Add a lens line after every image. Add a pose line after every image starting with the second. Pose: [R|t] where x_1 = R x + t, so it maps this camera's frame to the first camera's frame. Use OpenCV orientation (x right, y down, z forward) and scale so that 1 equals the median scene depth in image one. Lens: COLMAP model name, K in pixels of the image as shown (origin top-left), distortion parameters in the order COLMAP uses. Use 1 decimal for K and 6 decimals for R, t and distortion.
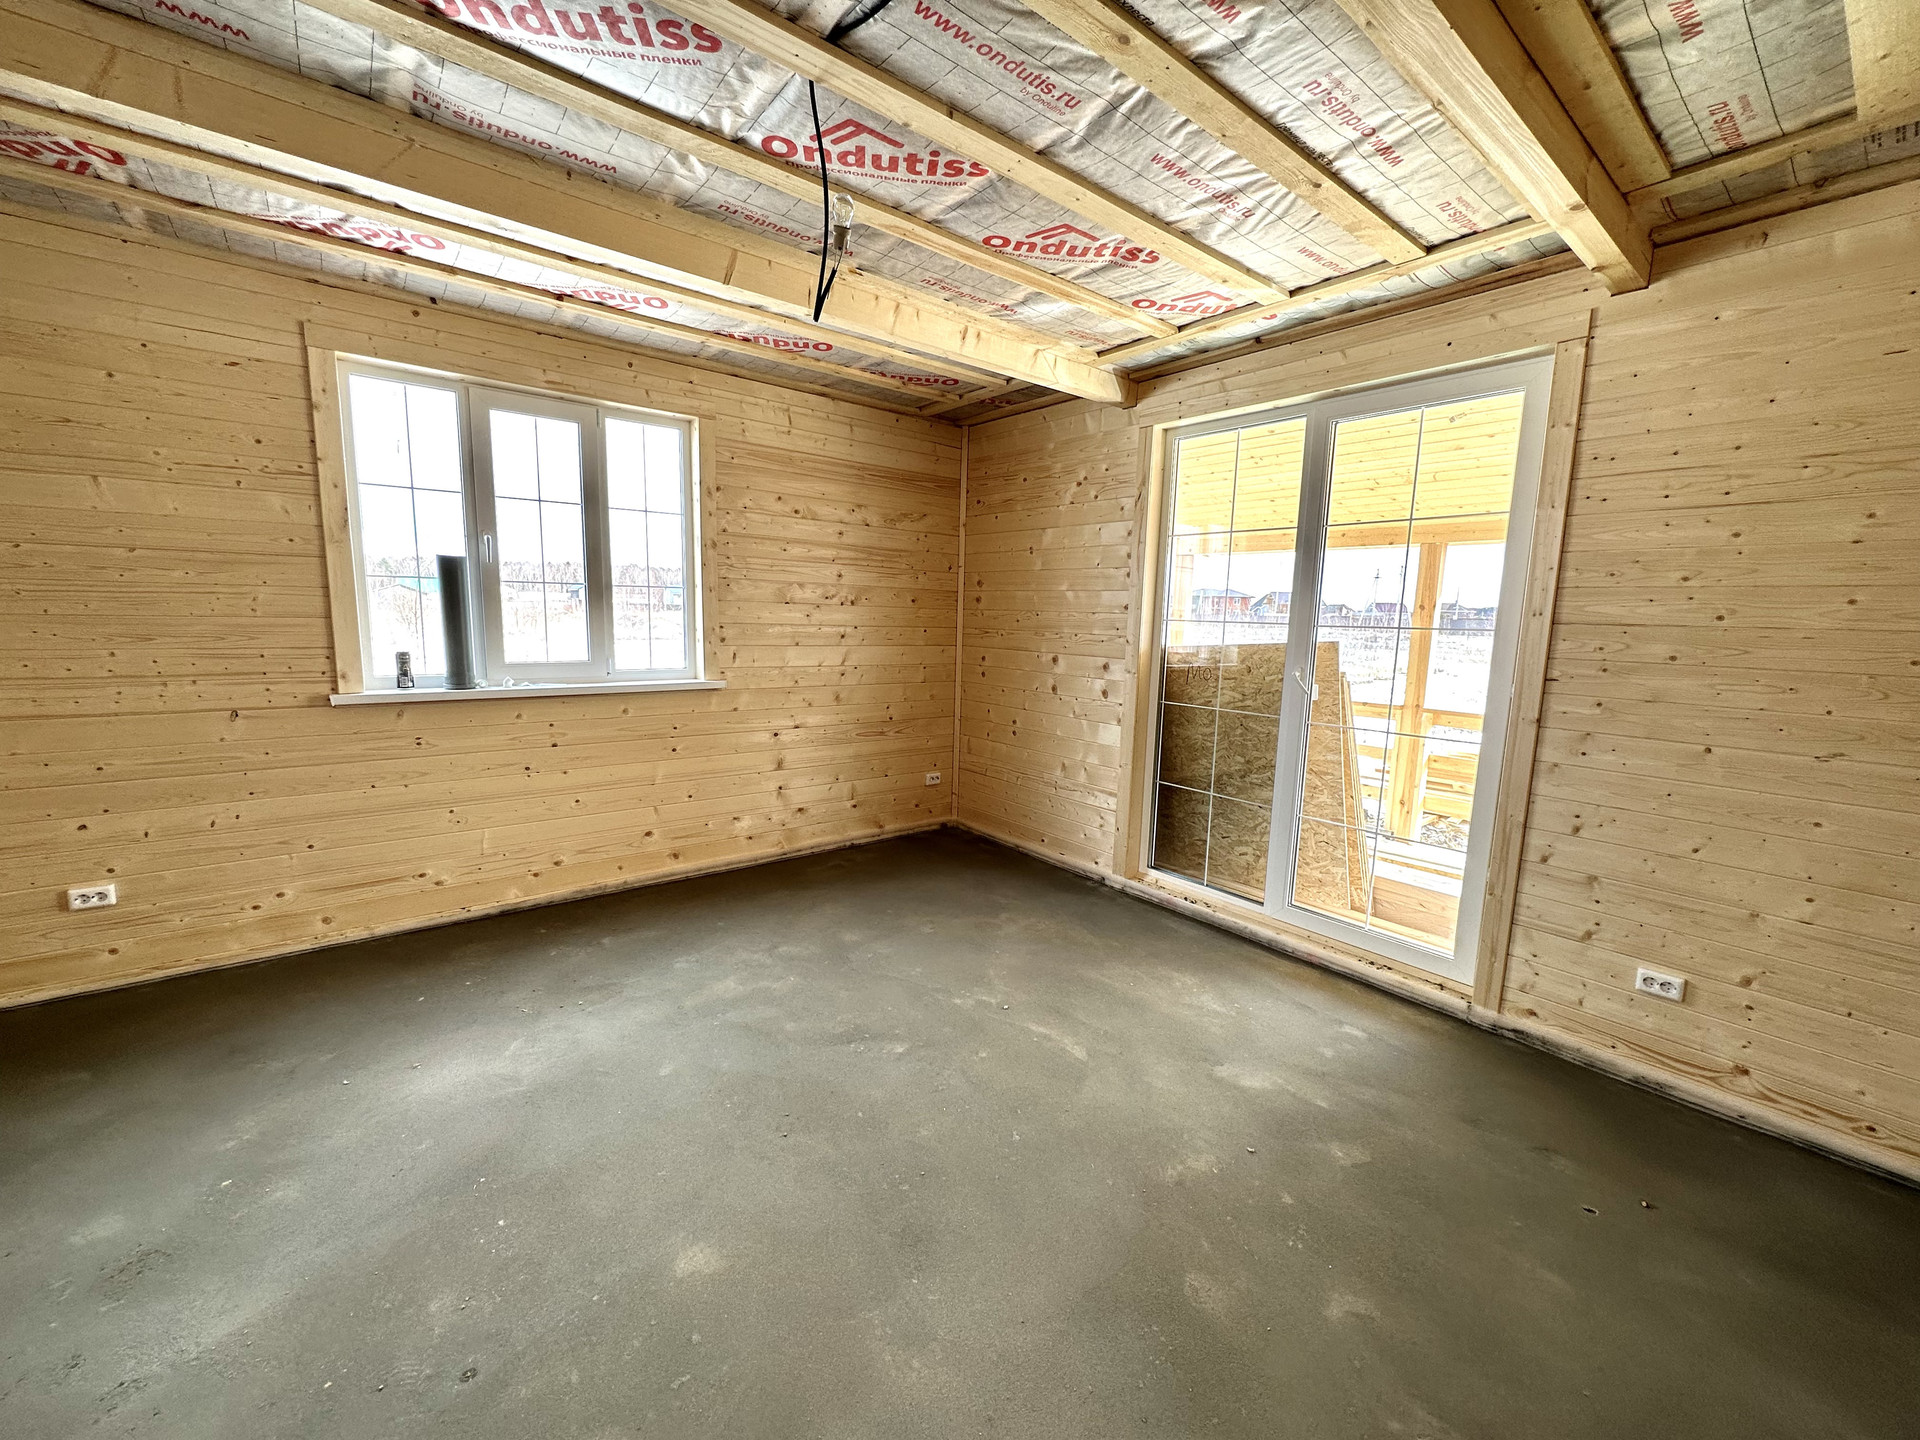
lens RADIAL K [[766.7, 0, 960.0], [0, 766.7, 720.0], [0, 0, 1]] dist [0.000431, -0.000003]
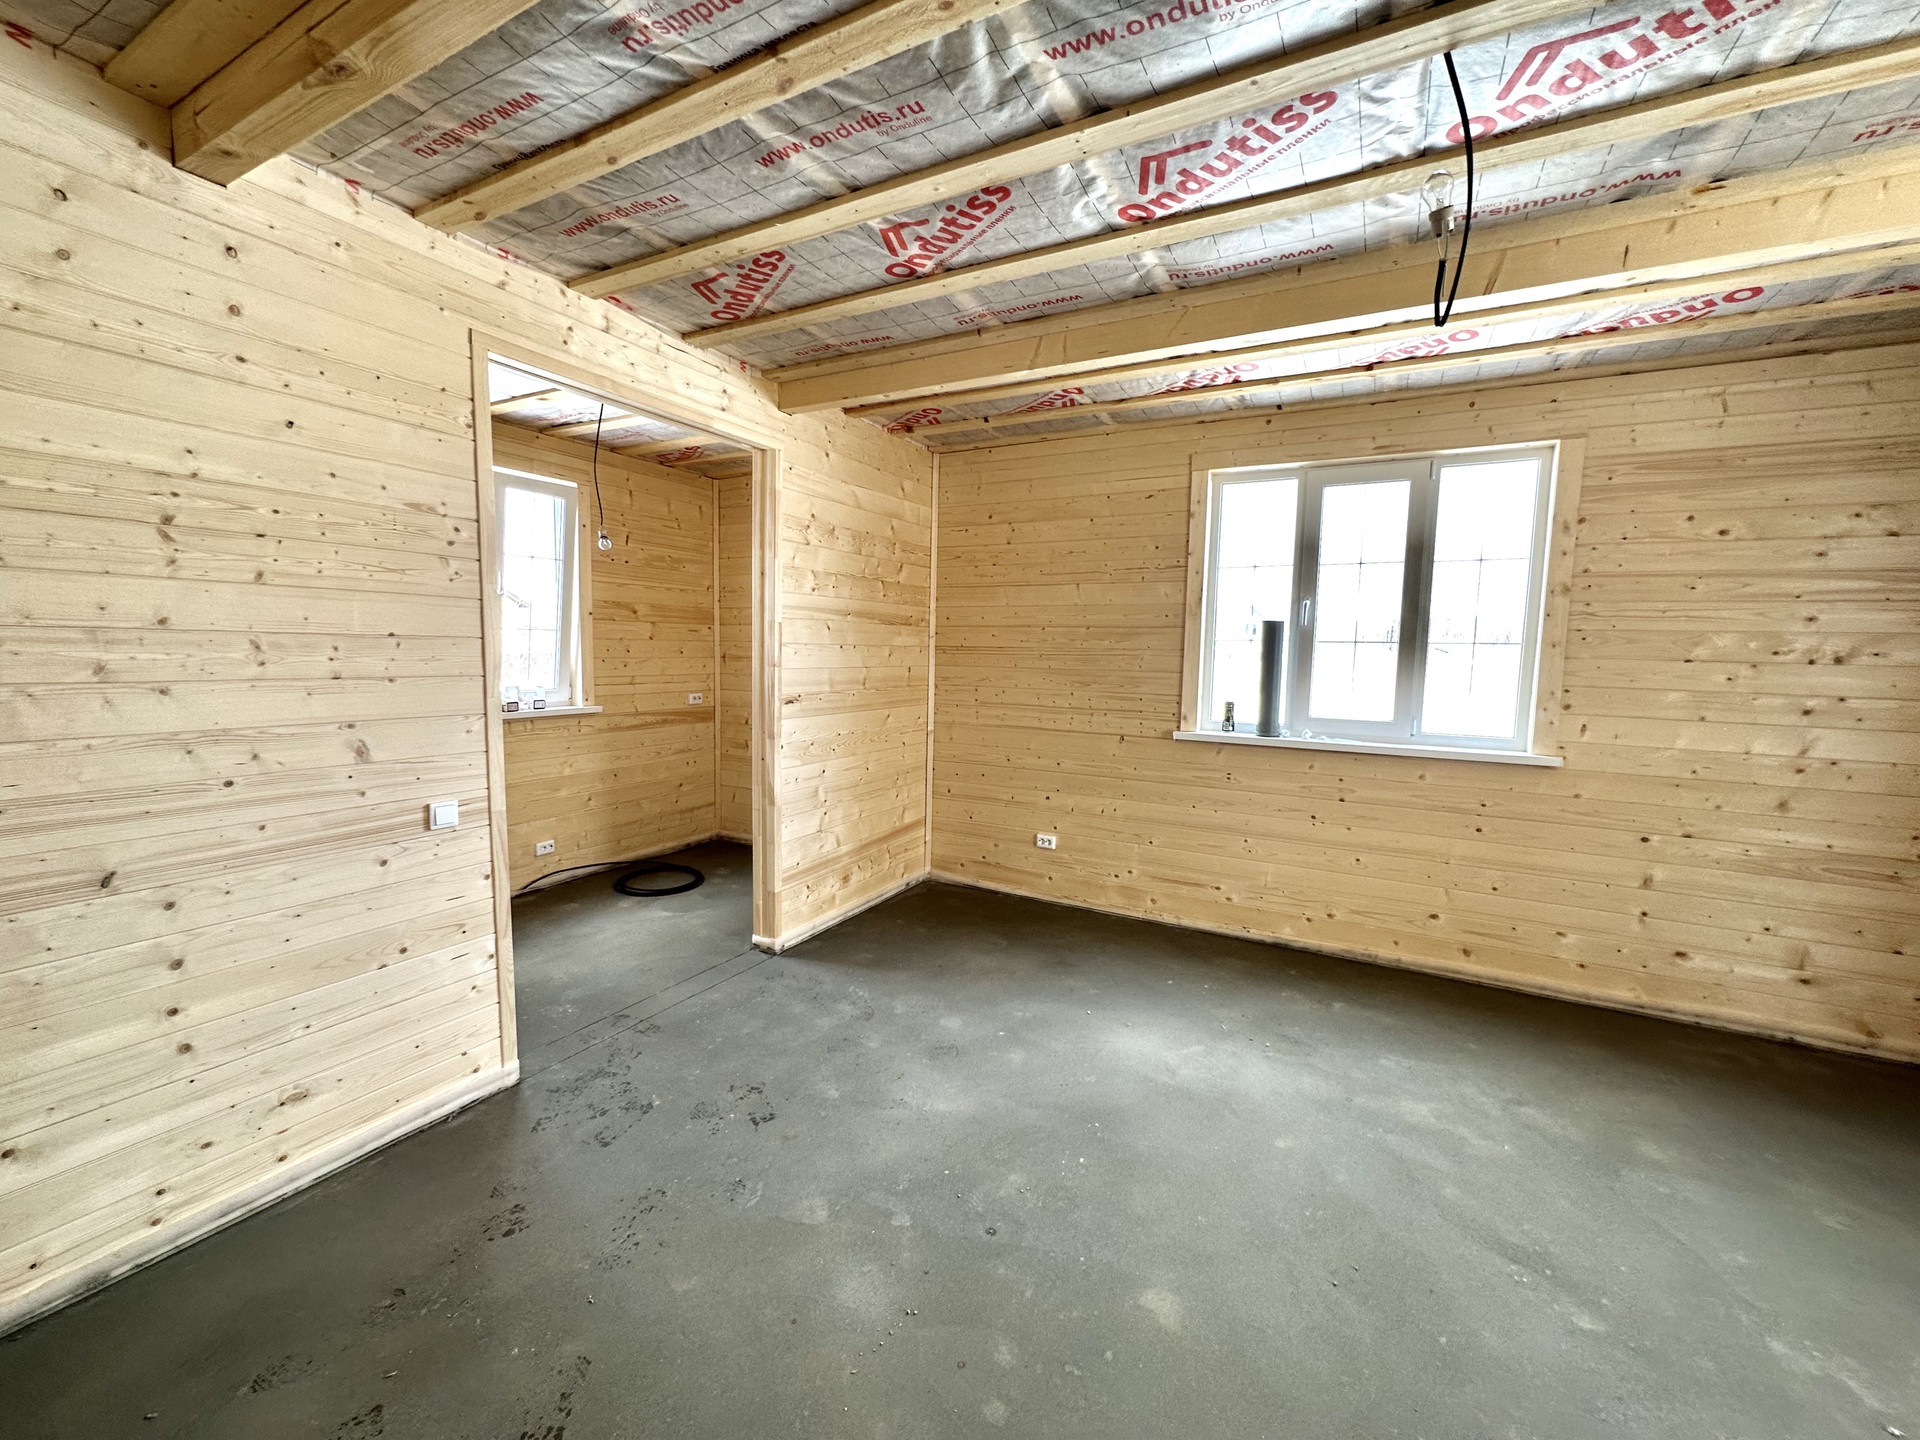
lens RADIAL K [[766.7, 0, 960.0], [0, 766.7, 720.0], [0, 0, 1]] dist [0.000431, -0.000003]
pose [[0.389168, 0.069187, -0.918565, 0.236404], [-0.138161, 0.990280, 0.016054, -0.021905], [0.910747, 0.120662, 0.394944, 0.144705]]
